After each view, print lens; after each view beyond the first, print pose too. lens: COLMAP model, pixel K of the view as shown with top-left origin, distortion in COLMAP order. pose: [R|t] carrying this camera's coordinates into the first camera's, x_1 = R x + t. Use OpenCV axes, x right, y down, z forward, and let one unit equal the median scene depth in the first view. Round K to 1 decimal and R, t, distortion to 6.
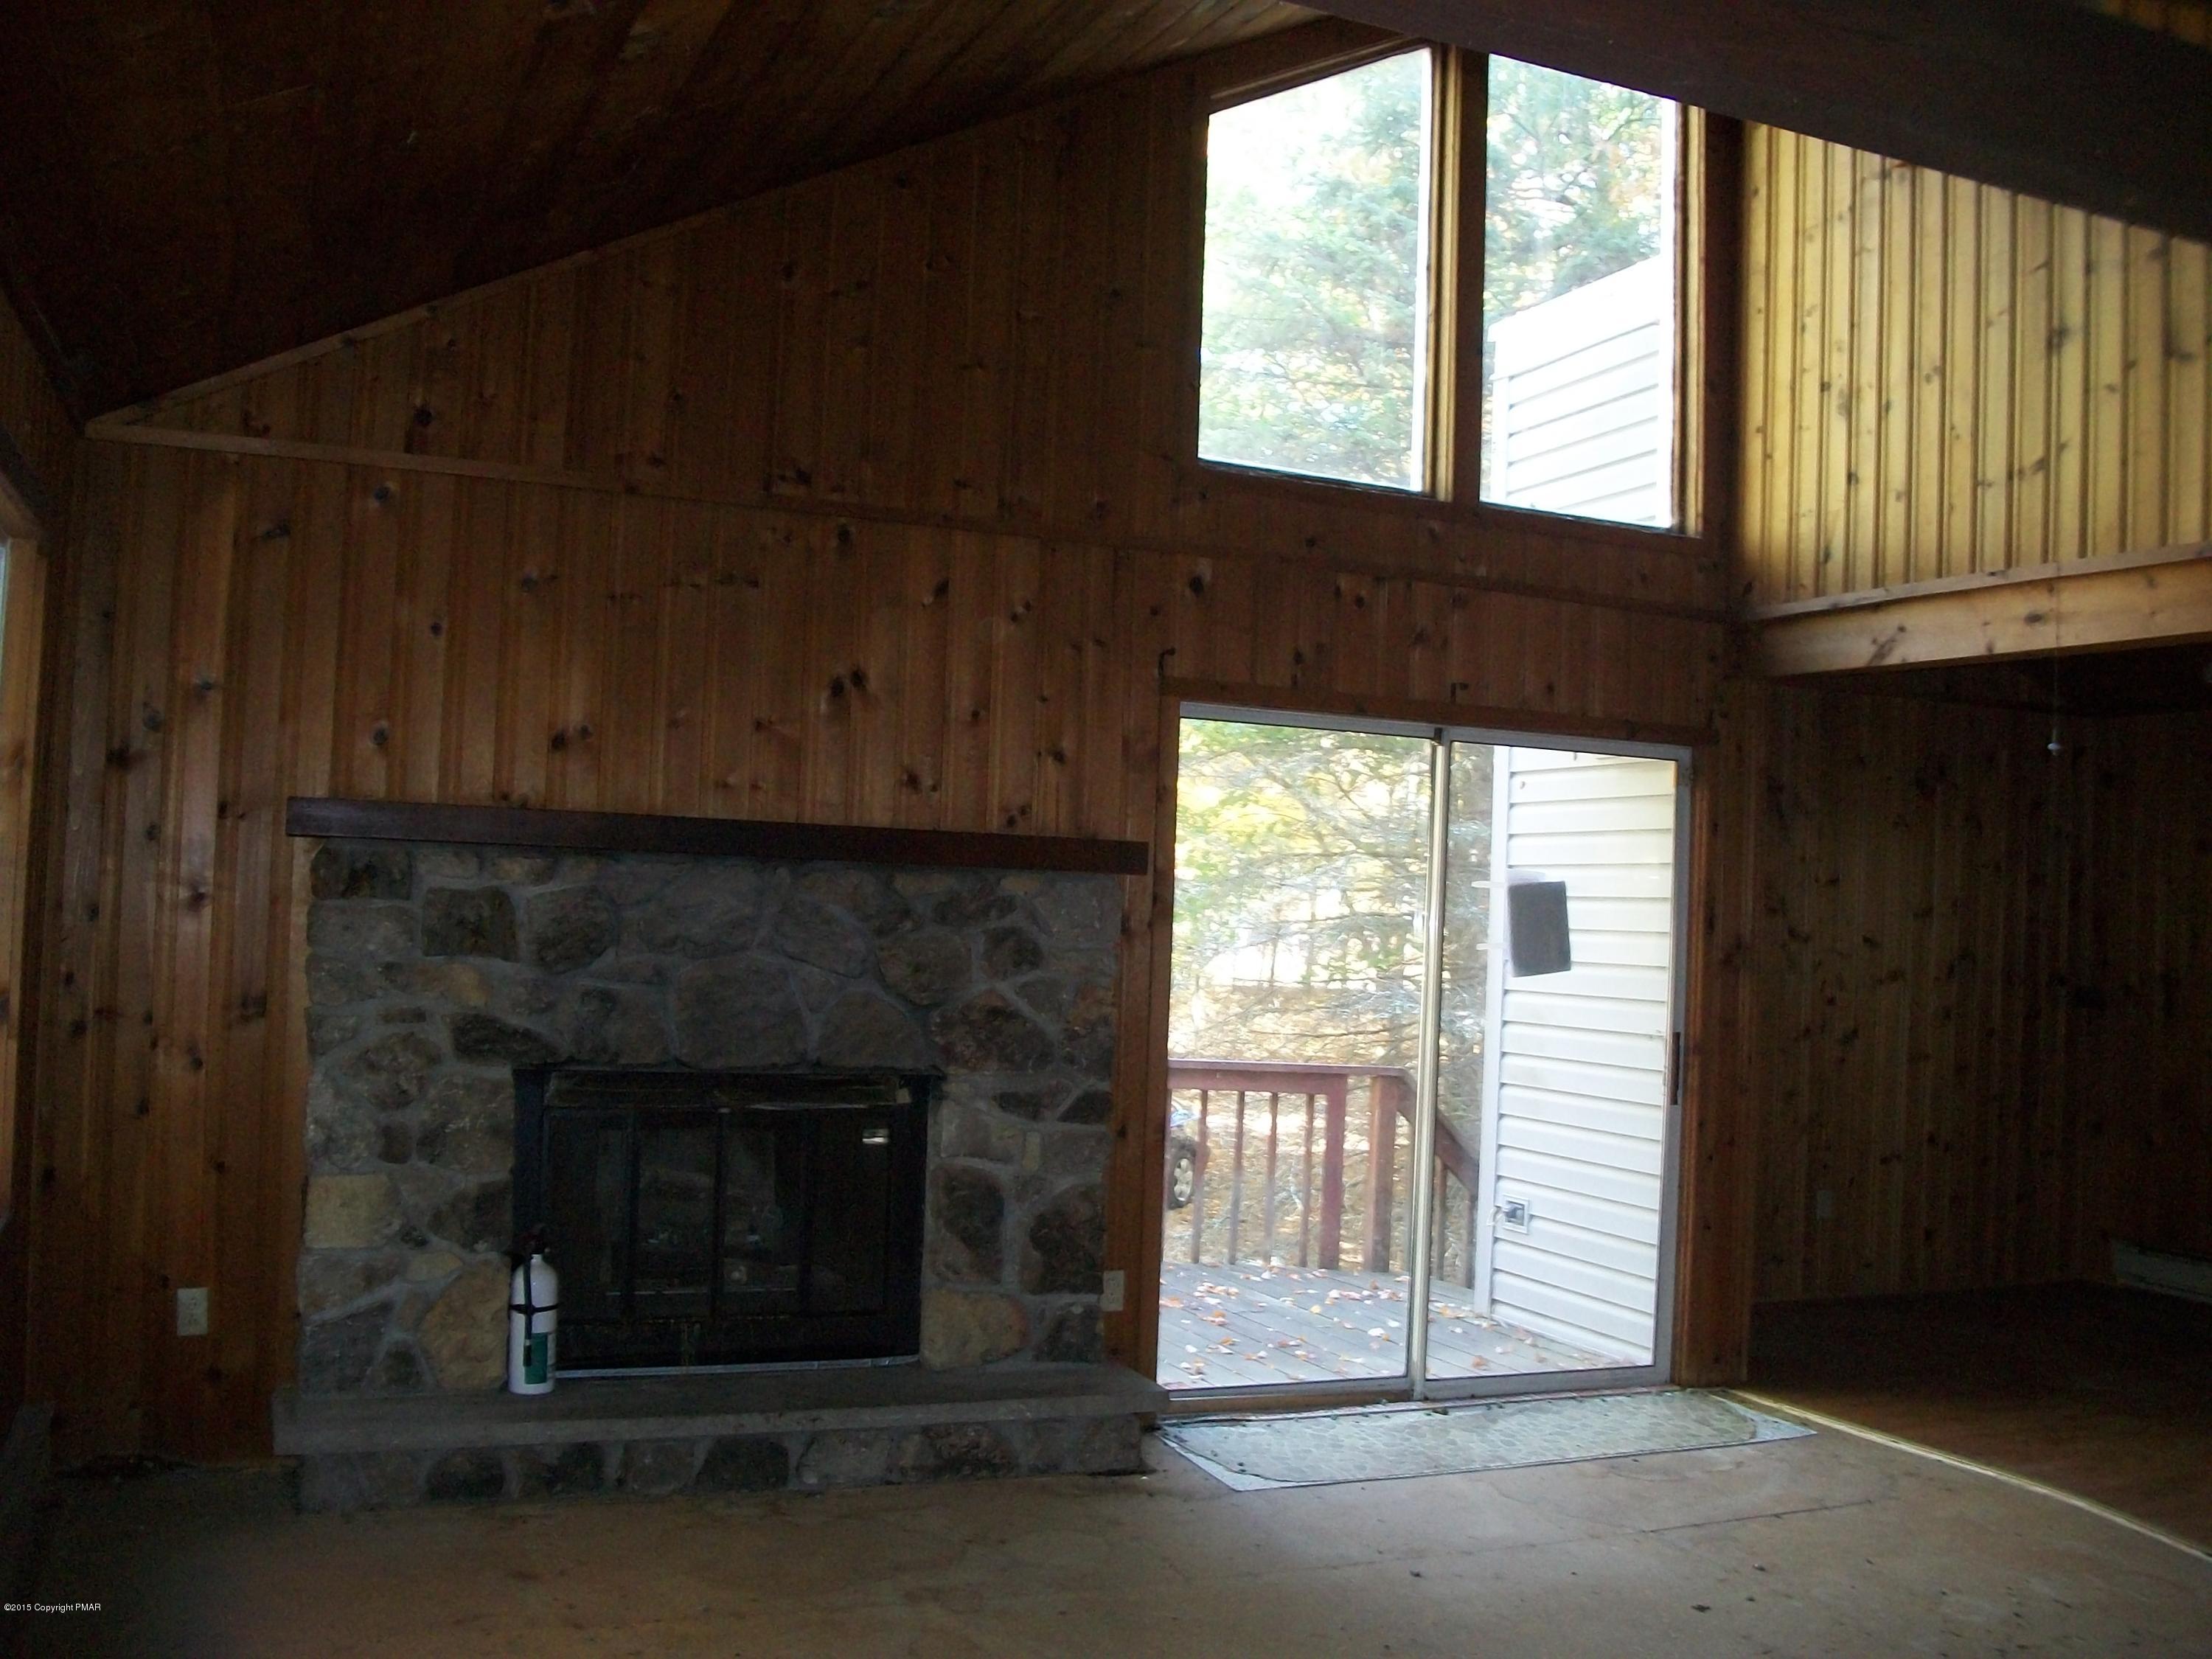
lens RADIAL K [[2110.4, 0, 1141.9], [0, 2110.4, 836.9], [0, 0, 1]] dist [-0.149404, 0.079881]
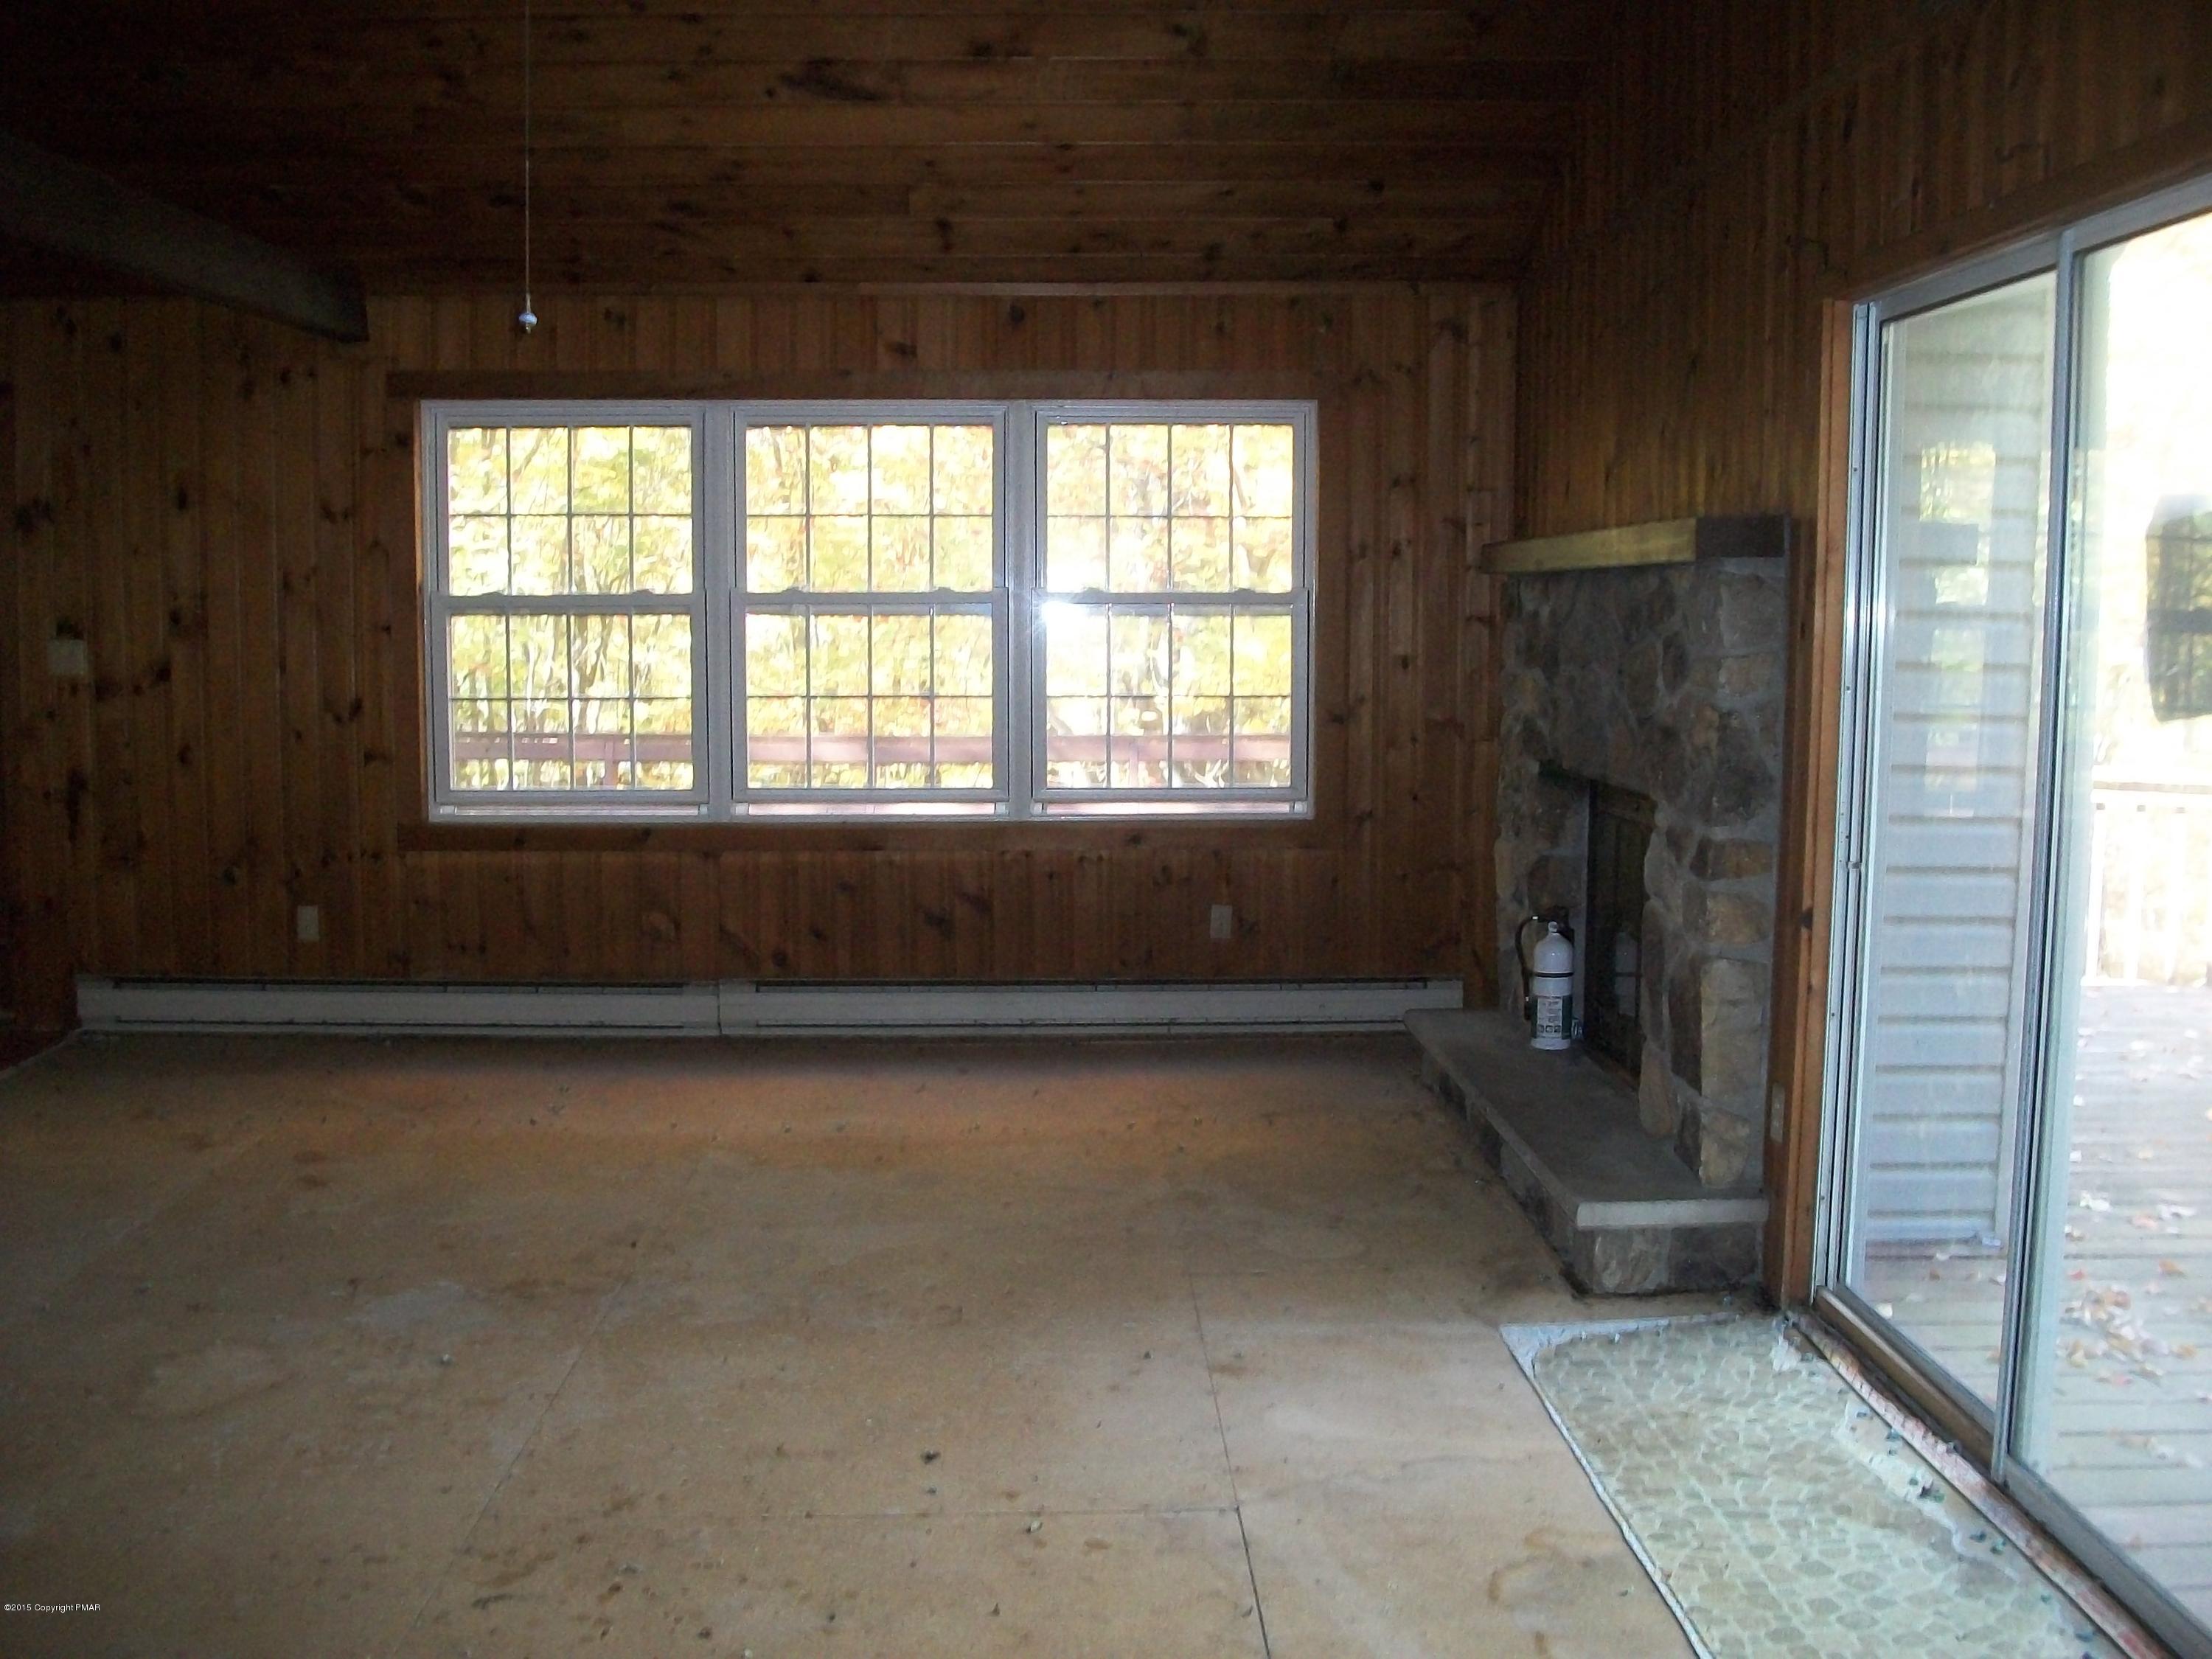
lens RADIAL K [[2110.4, 0, 1141.9], [0, 2110.4, 836.9], [0, 0, 1]] dist [-0.149404, 0.079881]
pose [[-0.354624, 0.055649, -0.933351, 0.811679], [0.011776, 0.998414, 0.055054, 0.078294], [0.934935, 0.008532, -0.354717, 1.125423]]
